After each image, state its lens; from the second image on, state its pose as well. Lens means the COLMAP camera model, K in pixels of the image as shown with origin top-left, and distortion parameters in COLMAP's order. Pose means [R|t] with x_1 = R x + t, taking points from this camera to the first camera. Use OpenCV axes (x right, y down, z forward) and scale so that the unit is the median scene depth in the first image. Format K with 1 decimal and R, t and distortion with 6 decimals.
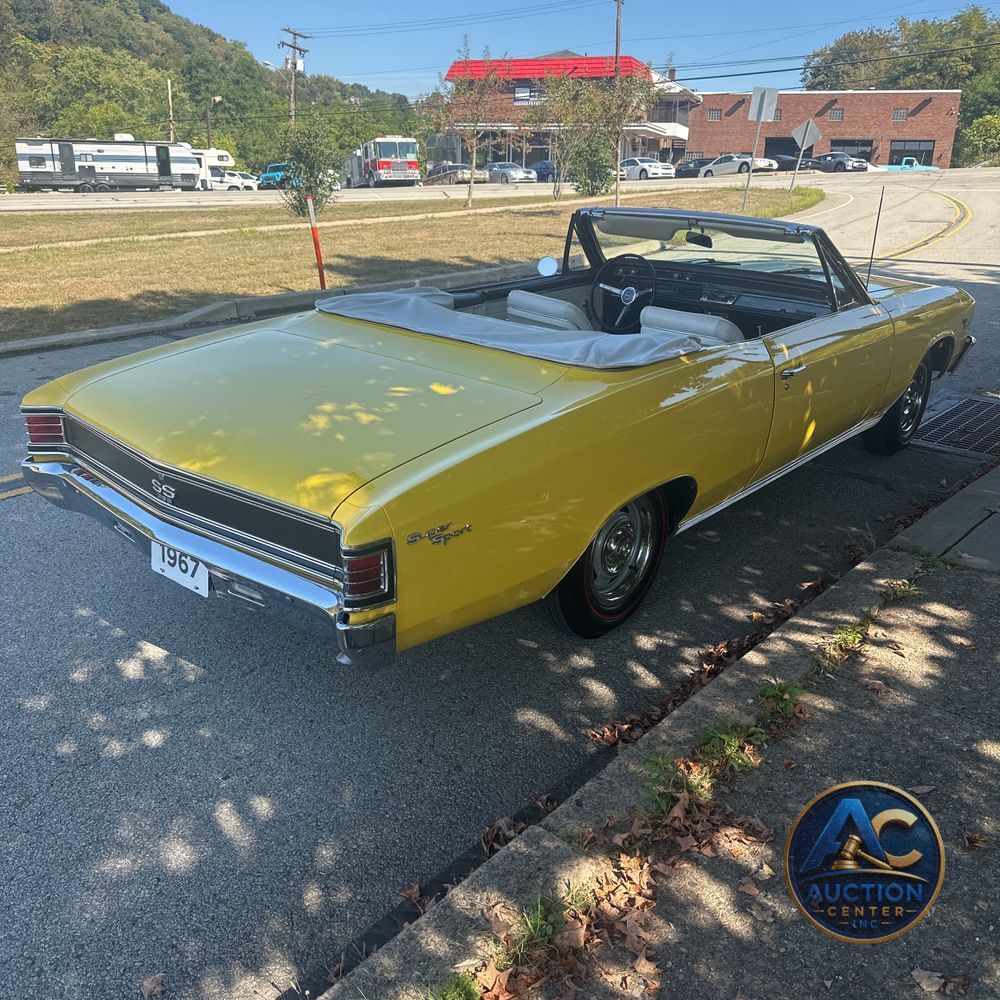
lens RADIAL K [[953.3, 0, 500.0], [0, 953.3, 500.0], [0, 0, 1]] dist [-0.018020, -0.028434]
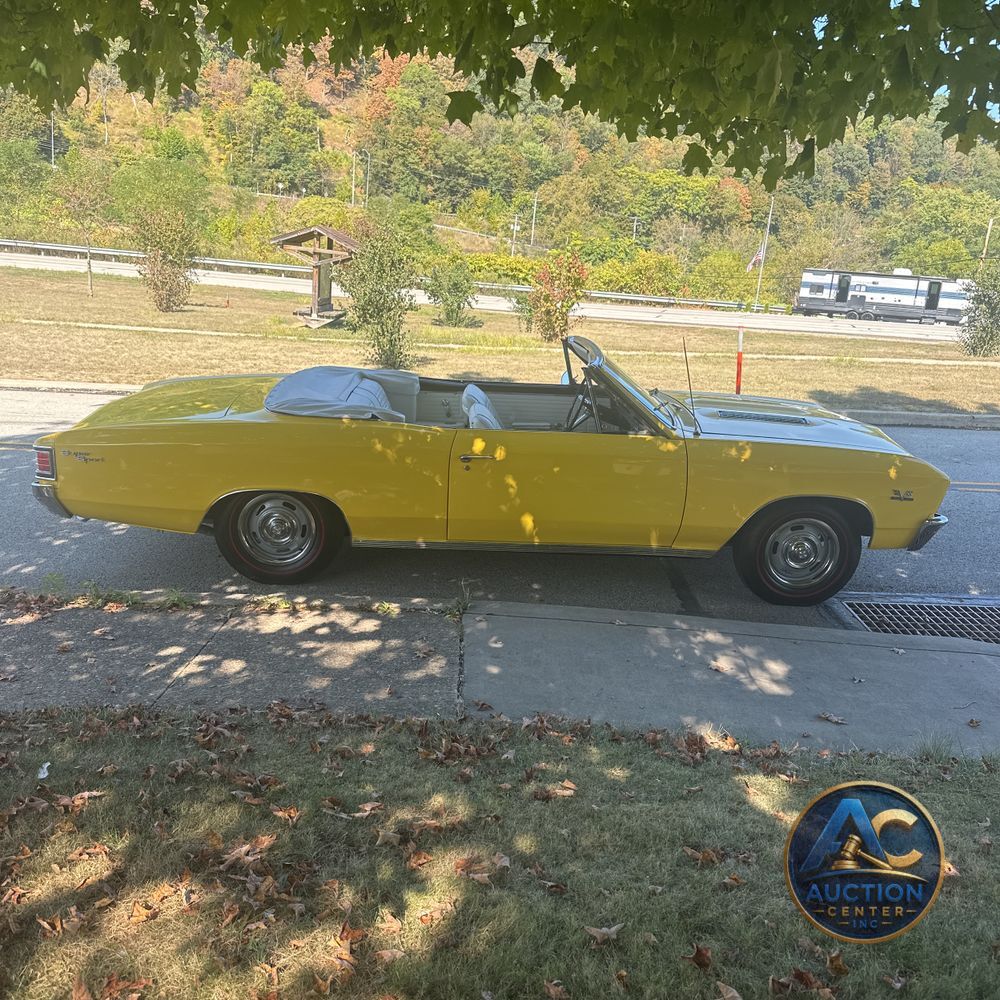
lens RADIAL K [[941.1, 0, 500.0], [0, 941.1, 500.0], [0, 0, 1]] dist [-0.006218, -0.114258]
pose [[0.671416, 0.189137, -0.716538, 0.100834], [-0.276969, 0.960861, -0.005900, -0.006452], [0.687378, 0.202420, 0.697523, 0.011638]]
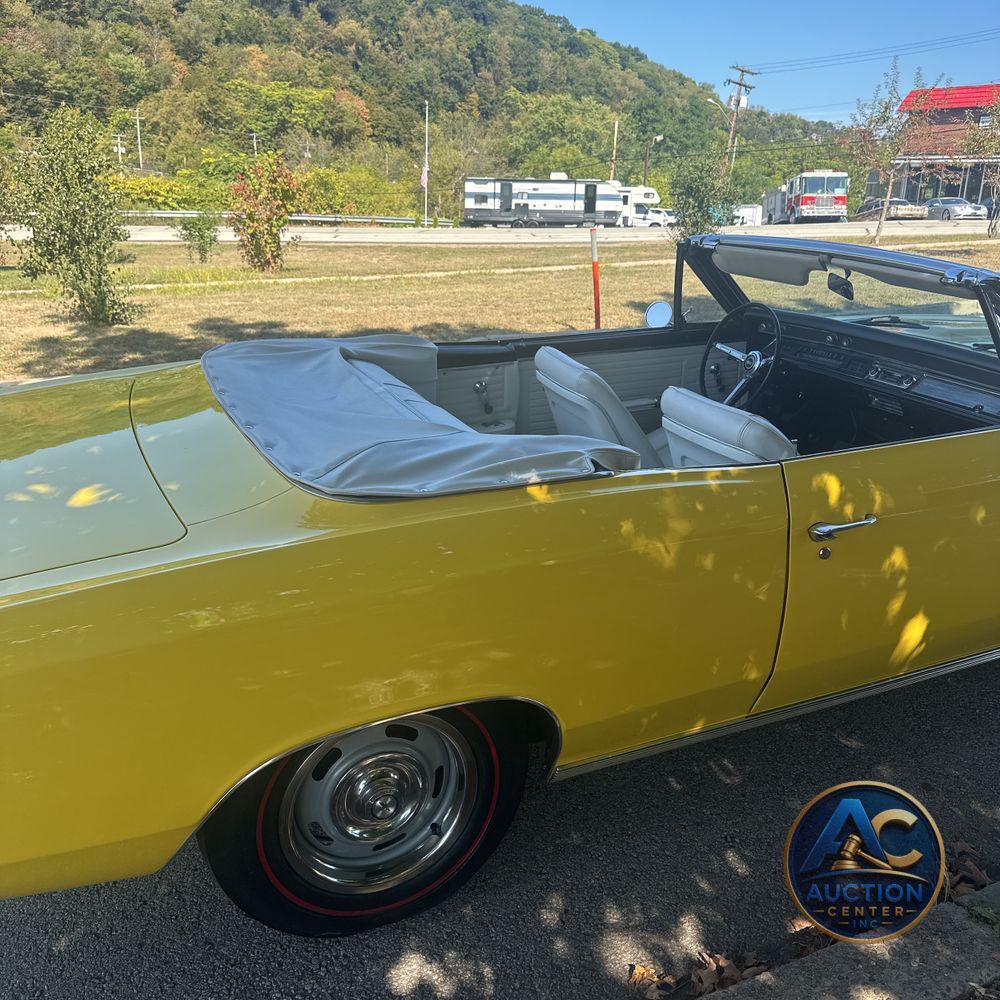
lens RADIAL K [[953.3, 0, 500.0], [0, 953.3, 500.0], [0, 0, 1]] dist [-0.018020, -0.028434]
pose [[0.900638, 0.116807, -0.418578, 0.029162], [-0.132169, 0.991197, -0.007783, -0.009725], [0.413984, 0.062333, 0.908147, 0.034656]]
